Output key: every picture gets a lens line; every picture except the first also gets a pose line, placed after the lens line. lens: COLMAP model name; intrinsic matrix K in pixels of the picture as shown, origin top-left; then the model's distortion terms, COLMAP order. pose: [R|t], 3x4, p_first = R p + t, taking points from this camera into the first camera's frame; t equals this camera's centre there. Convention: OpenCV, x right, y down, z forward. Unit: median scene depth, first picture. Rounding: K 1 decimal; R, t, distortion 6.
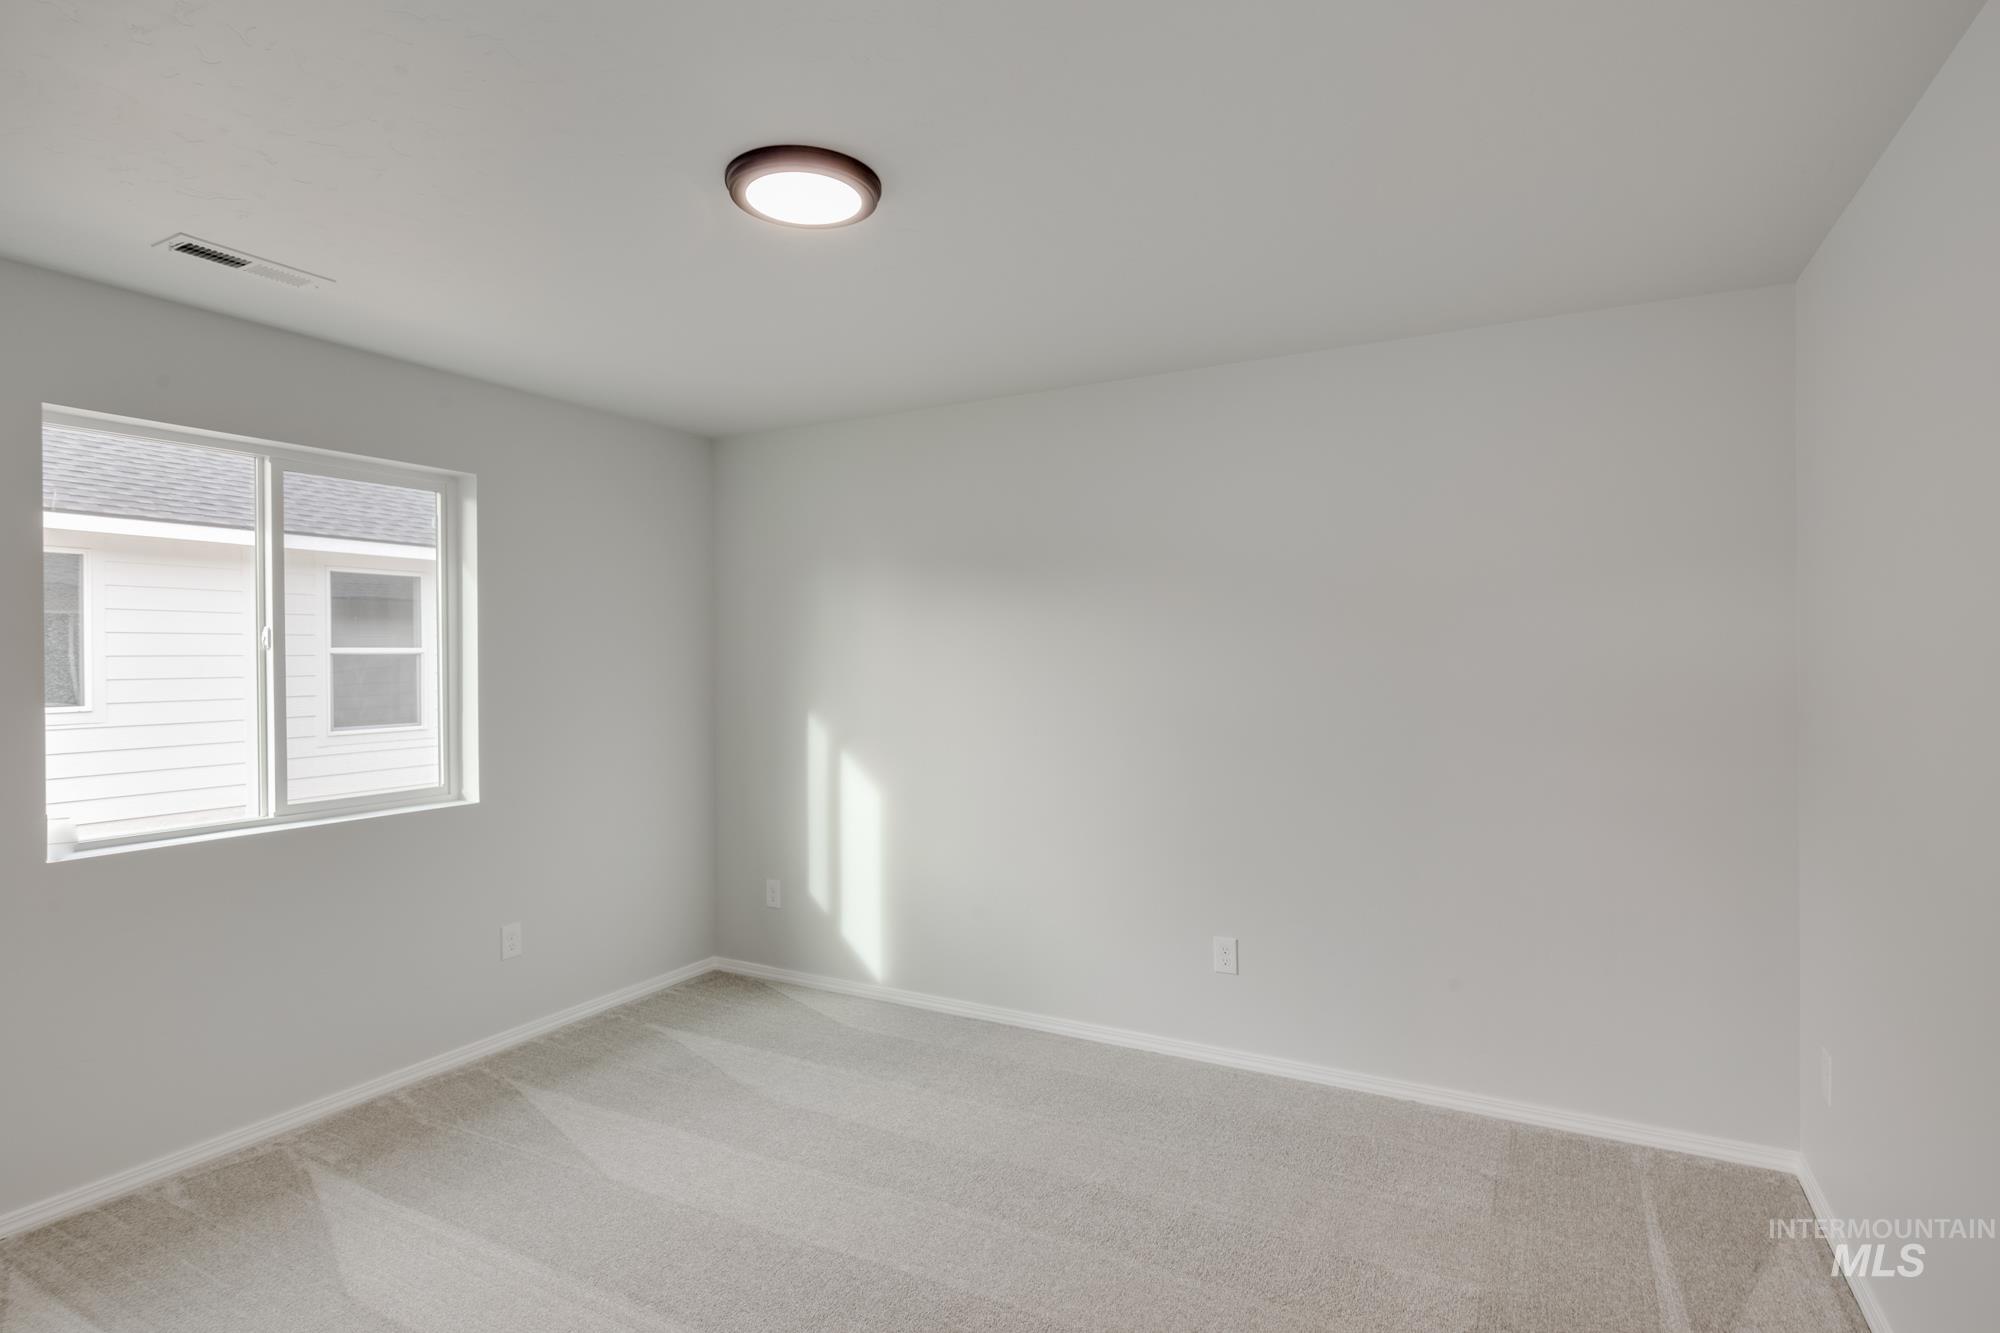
lens RADIAL K [[1013.7, 0, 987.6], [0, 1013.7, 659.8], [0, 0, 1]] dist [0.000429, 0.000028]
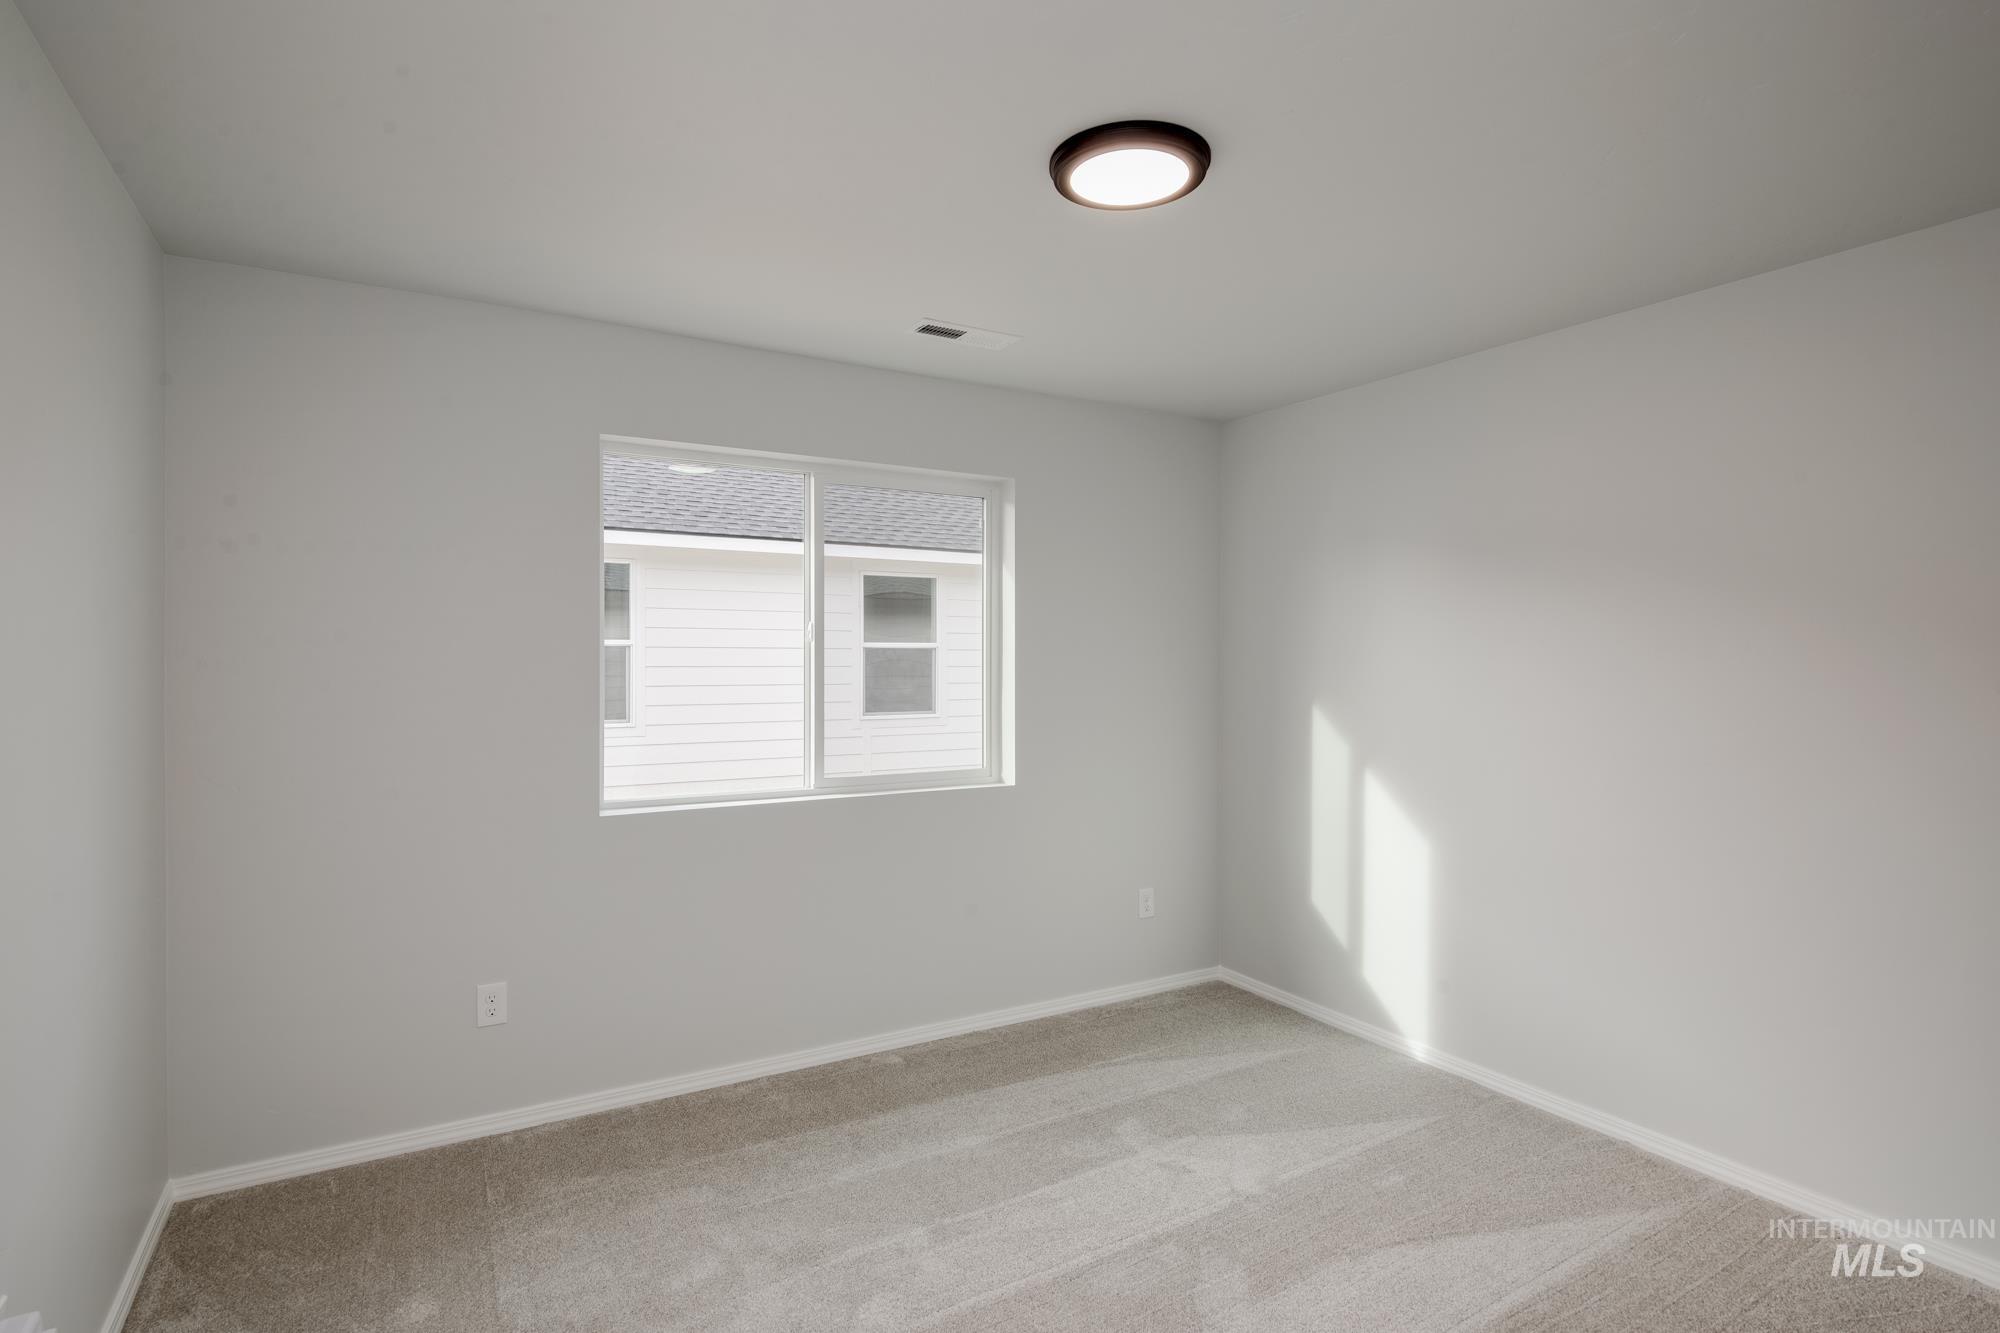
lens RADIAL K [[991.0, 0, 992.7], [0, 991.0, 661.1], [0, 0, 1]] dist [0.067823, -0.000077]
pose [[0.841032, 0.012194, -0.540849, 0.077075], [-0.009353, 0.999924, 0.008000, -0.000841], [0.540905, -0.001669, 0.841082, 0.142719]]
